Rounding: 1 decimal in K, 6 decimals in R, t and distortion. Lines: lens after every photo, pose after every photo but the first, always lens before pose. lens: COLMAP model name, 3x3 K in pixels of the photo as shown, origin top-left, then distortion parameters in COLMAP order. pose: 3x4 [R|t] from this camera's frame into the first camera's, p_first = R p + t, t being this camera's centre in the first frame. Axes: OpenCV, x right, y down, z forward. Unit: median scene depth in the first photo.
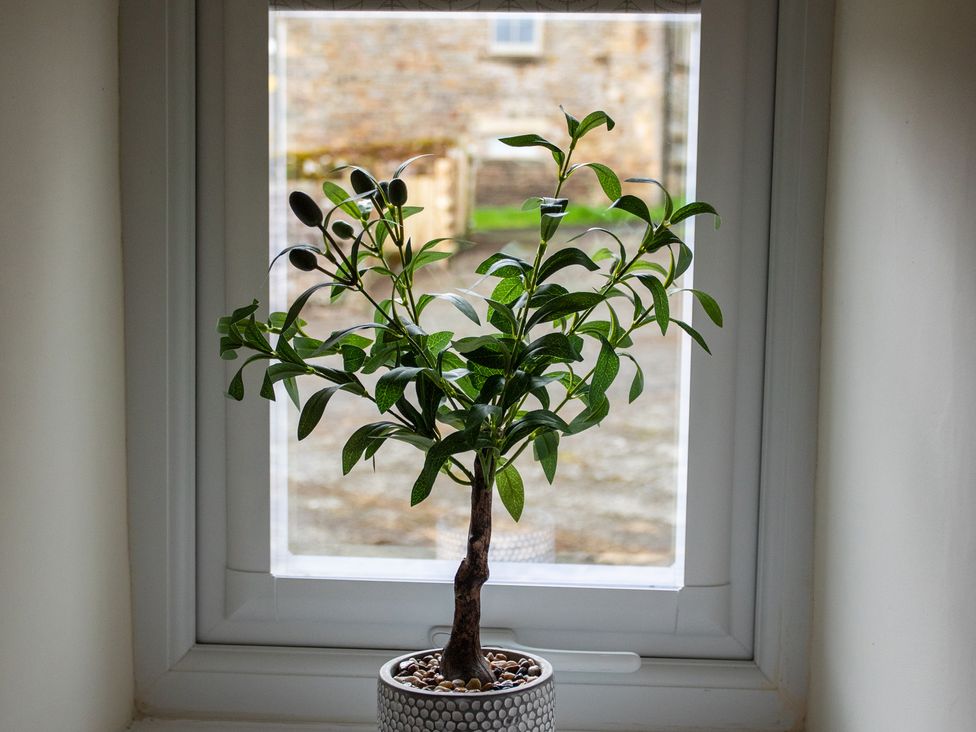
lens RADIAL K [[1337.7, 0, 488.0], [0, 1337.7, 366.0], [0, 0, 1]] dist [0.011750, 0.115108]
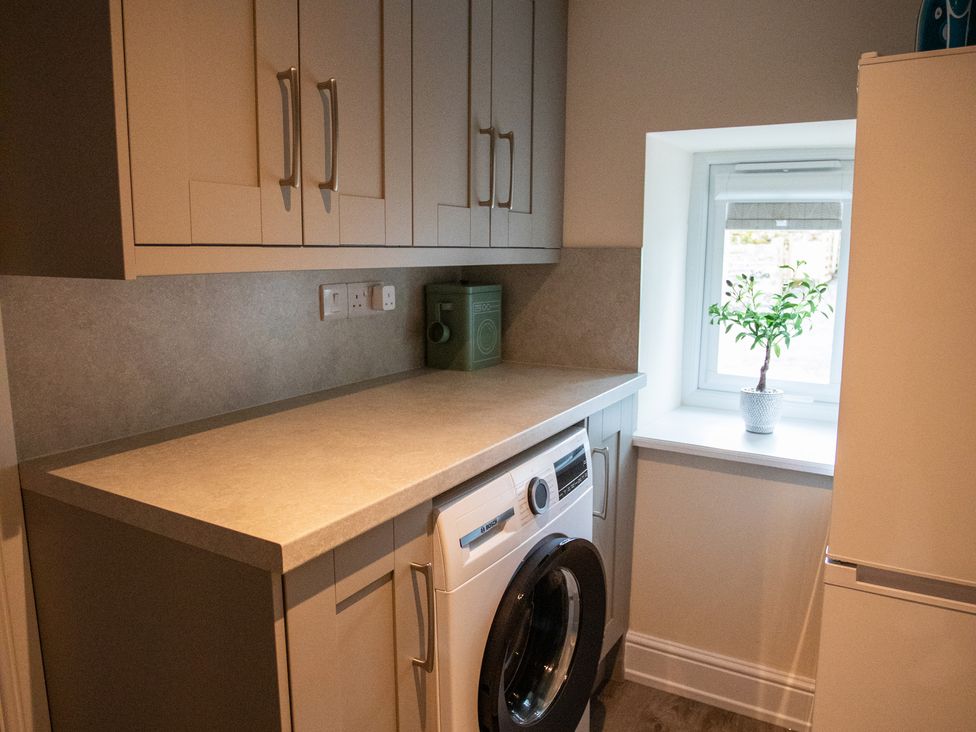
lens RADIAL K [[709.1, 0, 488.0], [0, 709.1, 366.0], [0, 0, 1]] dist [-0.056573, 0.006106]
pose [[0.881508, 0.067228, -0.467359, 0.264160], [-0.046132, 0.997339, 0.056453, 0.063410], [0.469911, -0.028203, 0.882263, -1.438088]]
